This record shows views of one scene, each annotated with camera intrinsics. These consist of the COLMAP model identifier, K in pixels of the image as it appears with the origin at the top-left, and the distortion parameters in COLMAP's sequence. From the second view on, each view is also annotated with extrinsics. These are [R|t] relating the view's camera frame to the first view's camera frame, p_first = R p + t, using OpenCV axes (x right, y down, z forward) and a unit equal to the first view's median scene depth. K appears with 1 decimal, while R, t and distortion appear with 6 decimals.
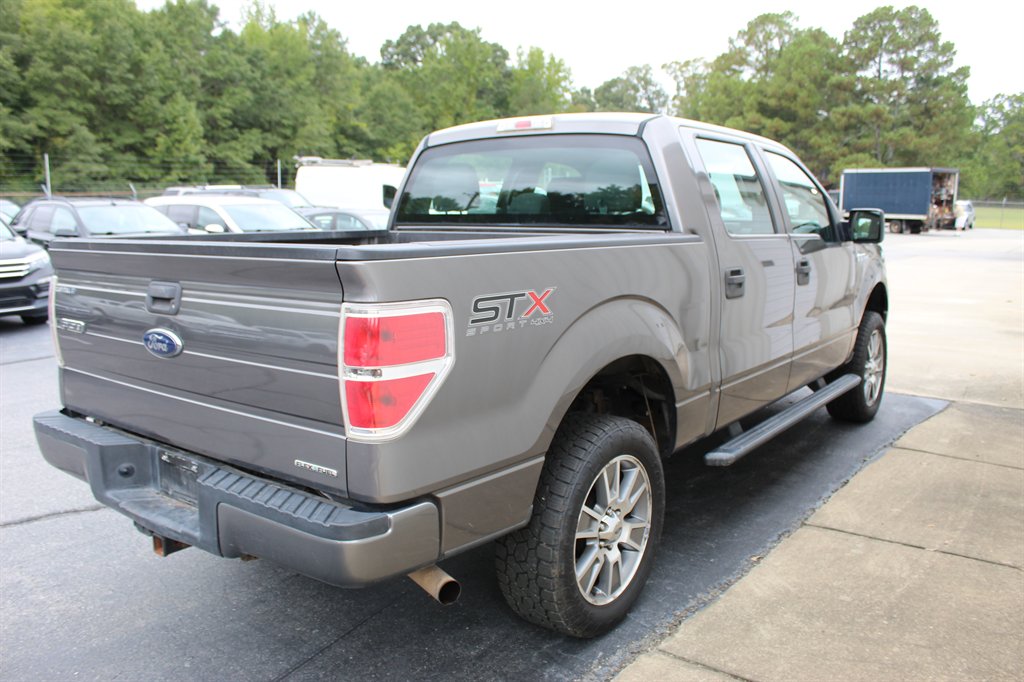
lens RADIAL K [[842.0, 0, 509.4], [0, 842.0, 342.2], [0, 0, 1]] dist [-0.150428, 0.125641]
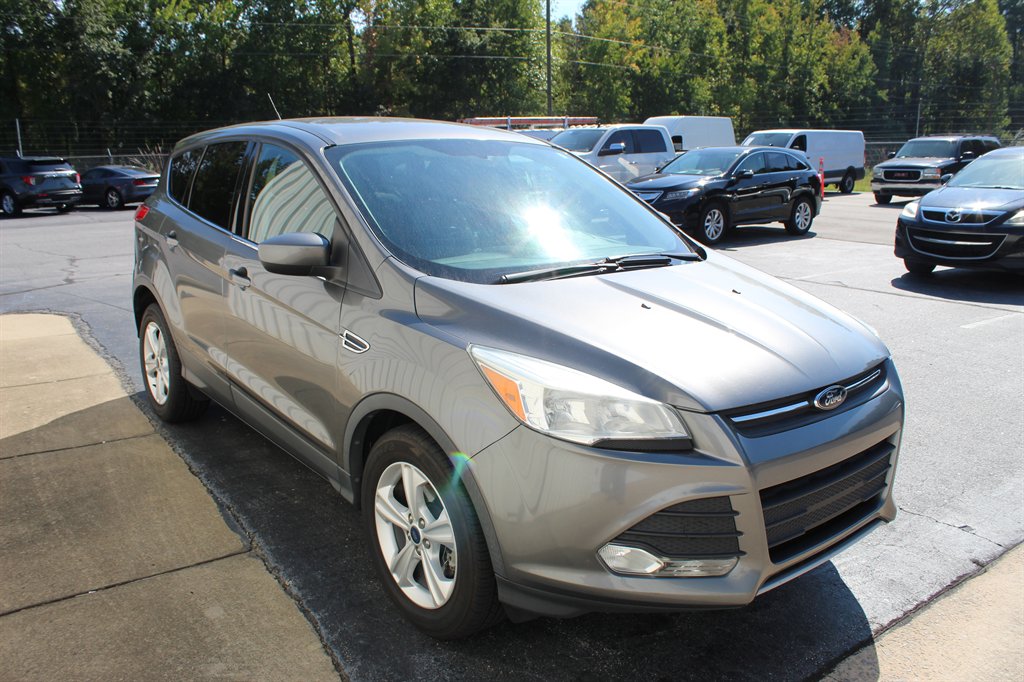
lens RADIAL K [[842.0, 0, 508.7], [0, 842.0, 342.5], [0, 0, 1]] dist [-0.150428, 0.125641]
pose [[-0.285945, 0.222283, -0.932108, 1.062454], [-0.161021, 0.947746, 0.275409, -0.240734], [0.944620, 0.228840, -0.235211, 1.449353]]
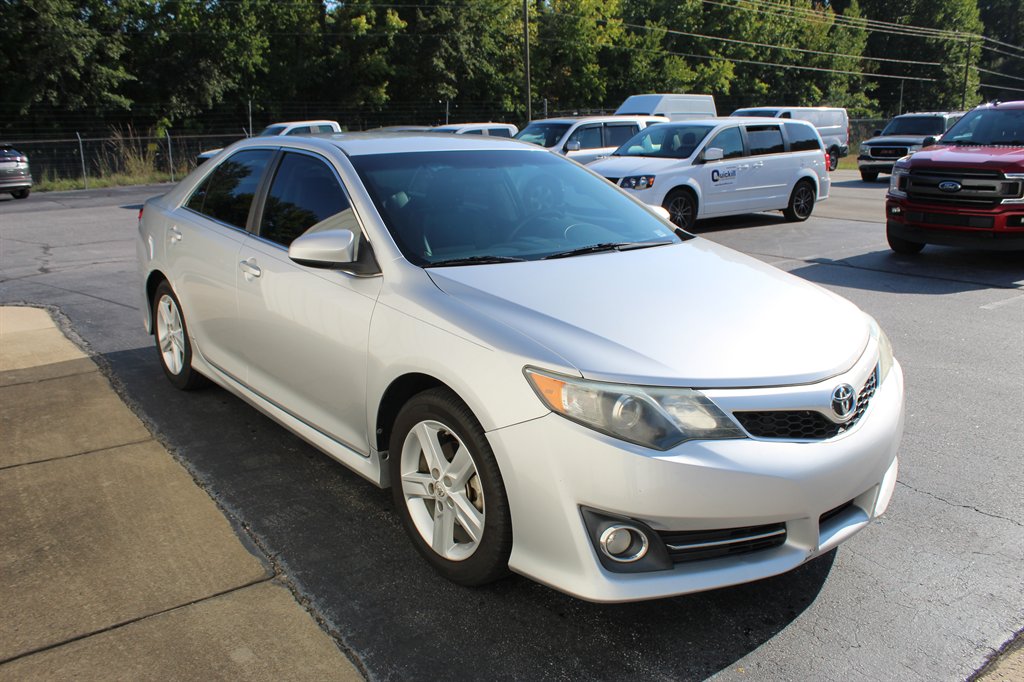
lens RADIAL K [[842.0, 0, 508.6], [0, 842.0, 342.9], [0, 0, 1]] dist [-0.150428, 0.125641]
pose [[-0.255817, 0.247337, -0.934549, 1.005690], [-0.155649, 0.943566, 0.292329, -0.221540], [0.954113, 0.220244, -0.202883, 1.375965]]
